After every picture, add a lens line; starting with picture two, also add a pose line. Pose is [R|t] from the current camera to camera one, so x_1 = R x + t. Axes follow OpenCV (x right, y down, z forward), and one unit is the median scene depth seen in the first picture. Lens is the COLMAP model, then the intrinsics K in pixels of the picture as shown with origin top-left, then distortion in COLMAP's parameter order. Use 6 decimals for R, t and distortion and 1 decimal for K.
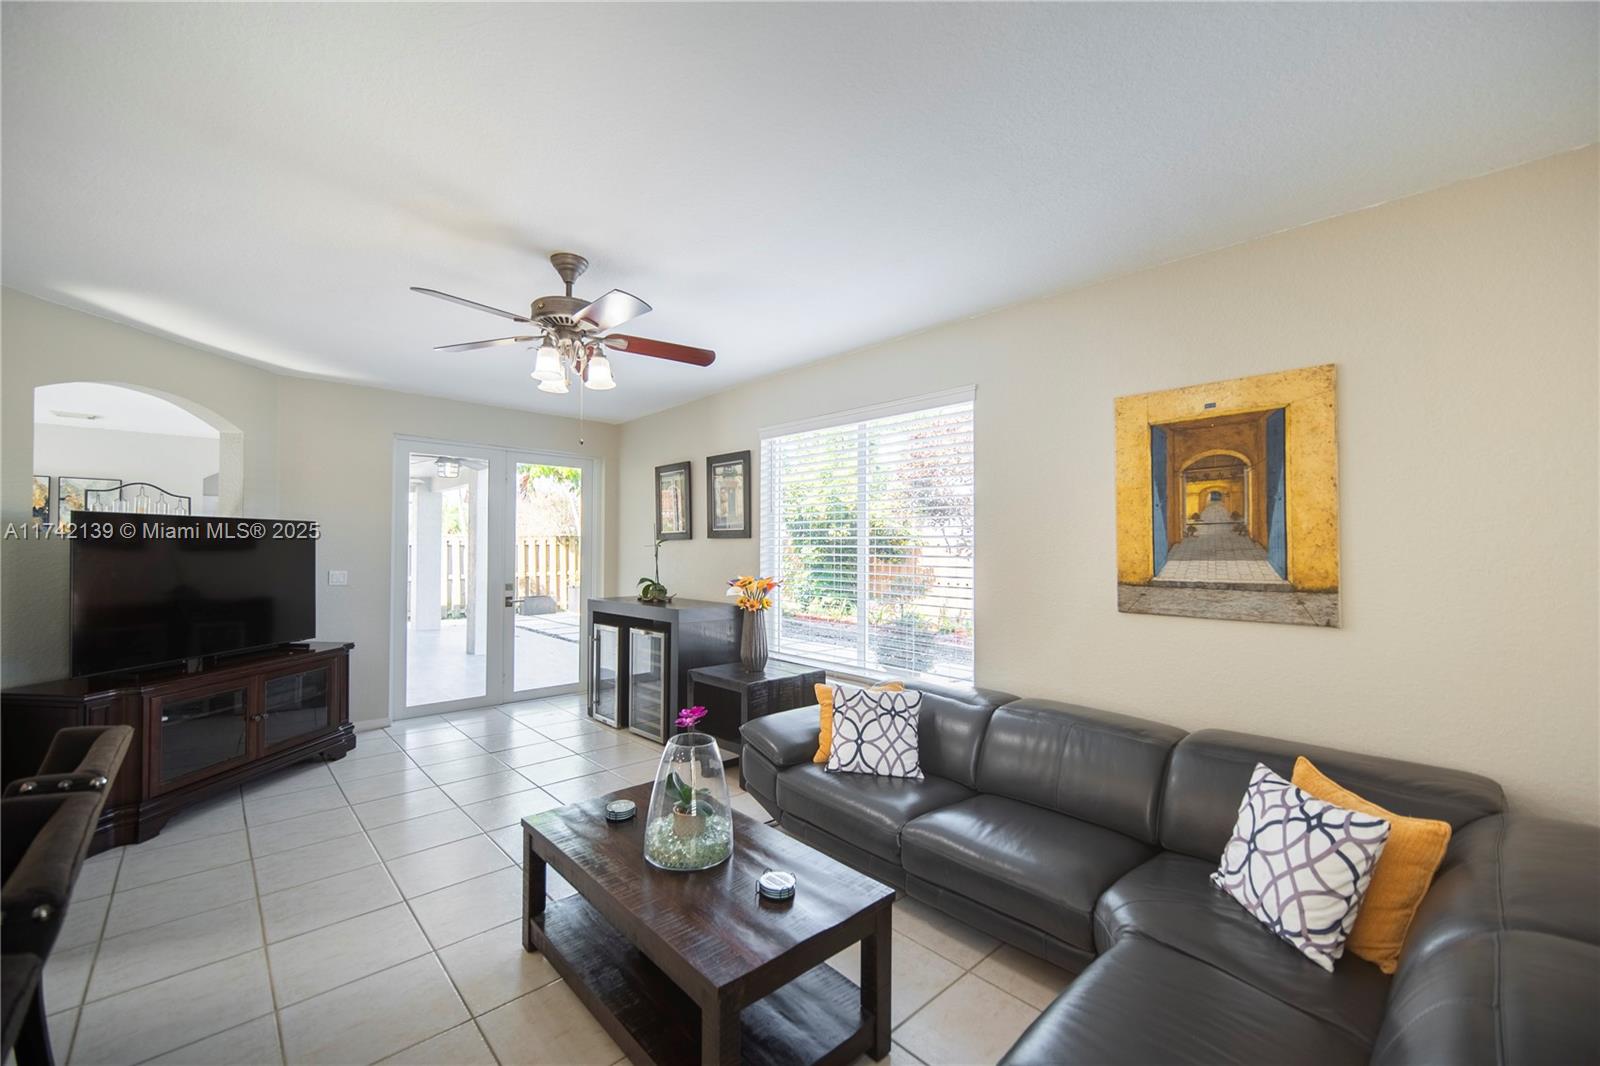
lens RADIAL K [[649.6, 0, 805.3], [0, 649.6, 539.6], [0, 0, 1]] dist [0.000638, 0.000031]
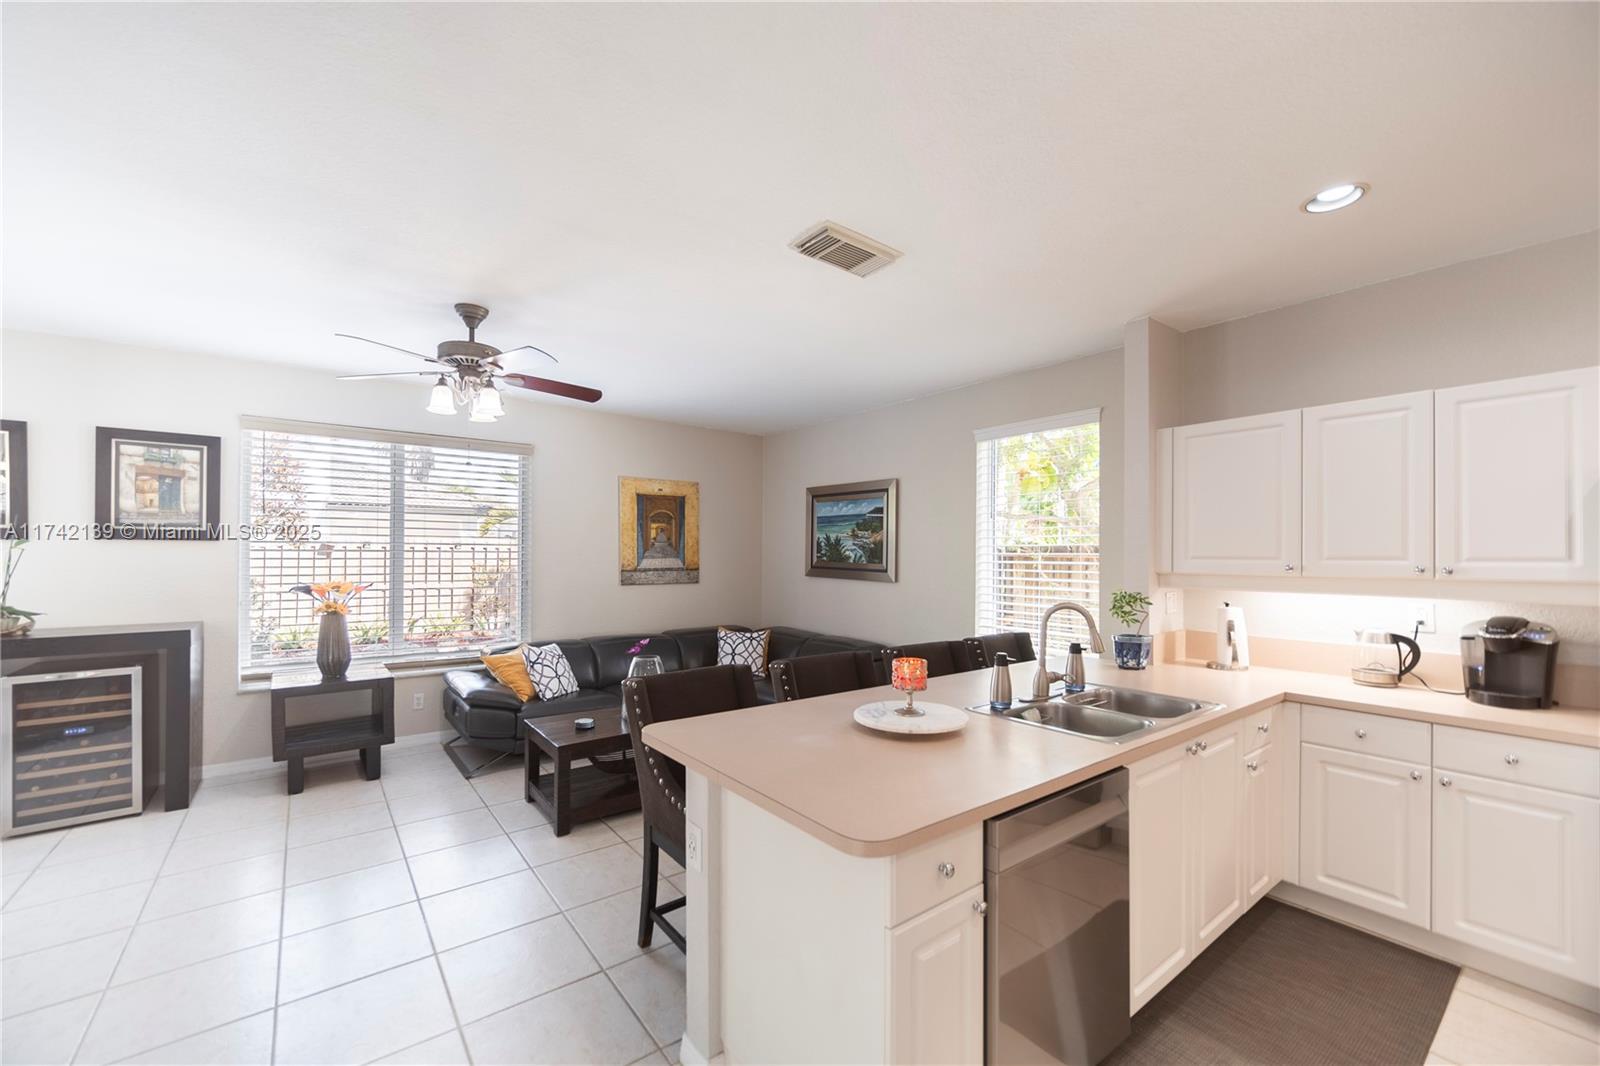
lens RADIAL K [[640.2, 0, 801.7], [0, 640.2, 550.7], [0, 0, 1]] dist [-0.000498, -0.000037]
pose [[0.098900, 0.002419, 0.995094, -1.519211], [-0.015048, 0.999886, -0.000935, 0.000570], [-0.994984, -0.014881, 0.098925, 0.282766]]
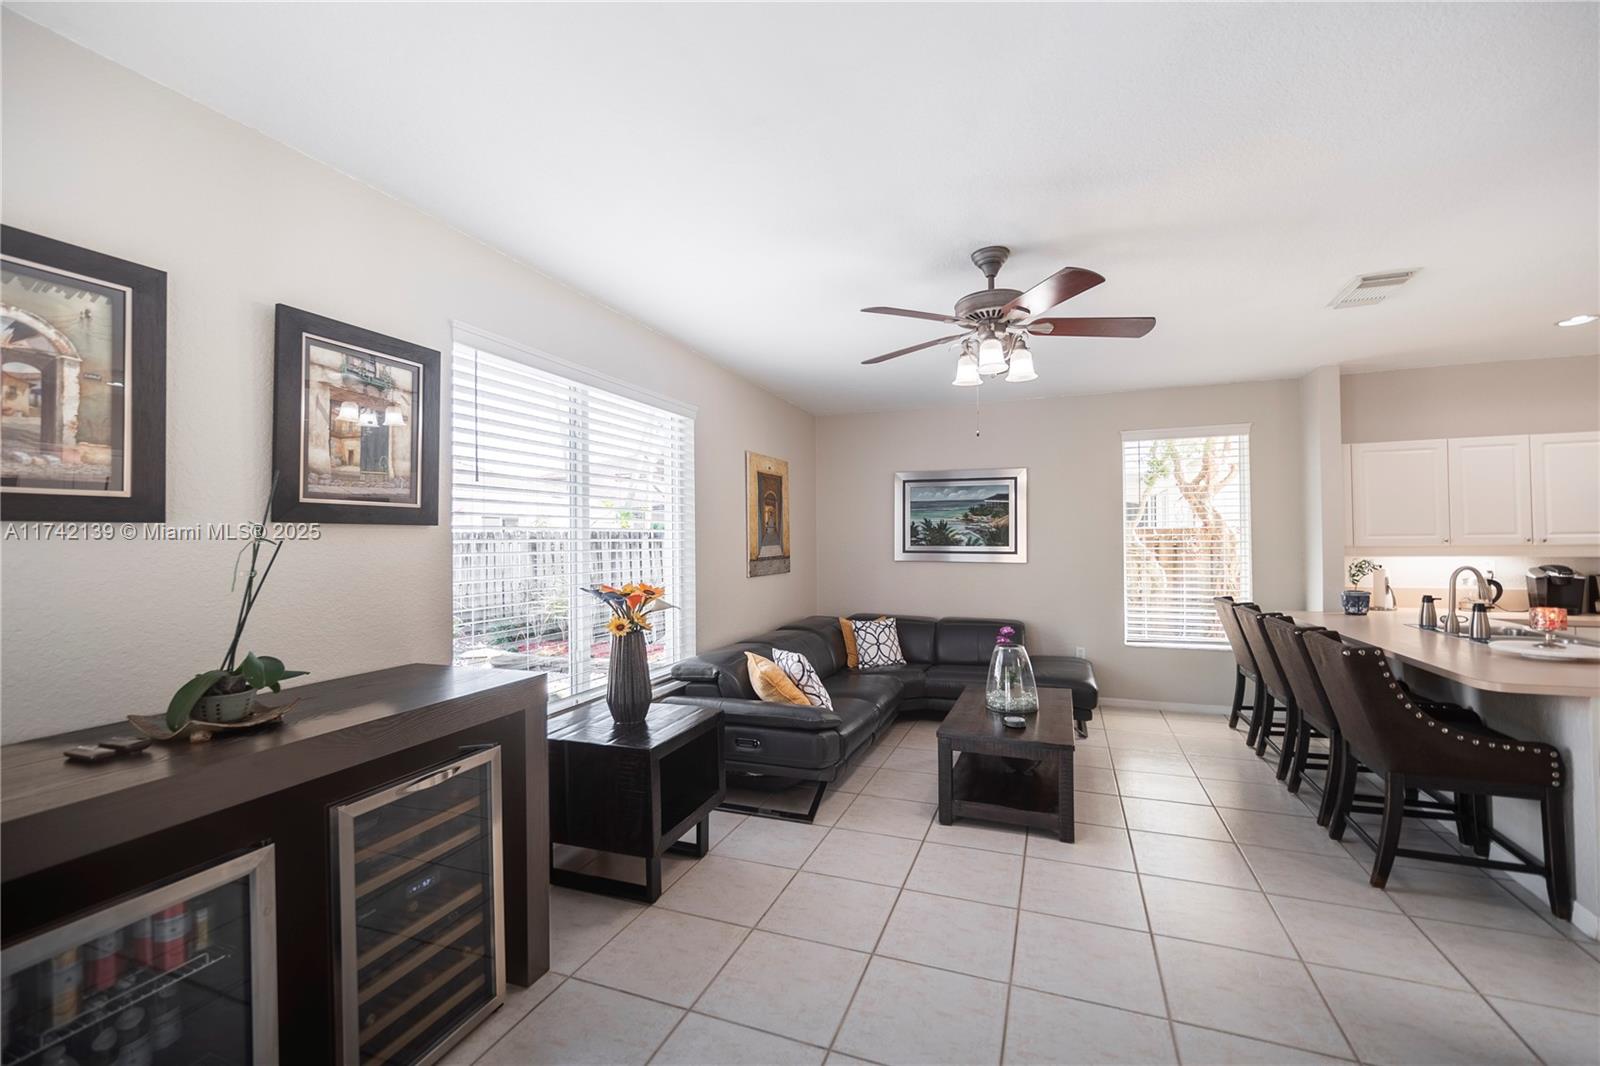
lens RADIAL K [[640.5, 0, 806.3], [0, 640.5, 532.9], [0, 0, 1]] dist [-0.003277, -0.000134]
pose [[-0.427720, 0.011941, 0.903832, -1.188582], [0.000156, 0.999914, -0.013136, 0.018685], [-0.903911, -0.005478, -0.427685, 1.713457]]
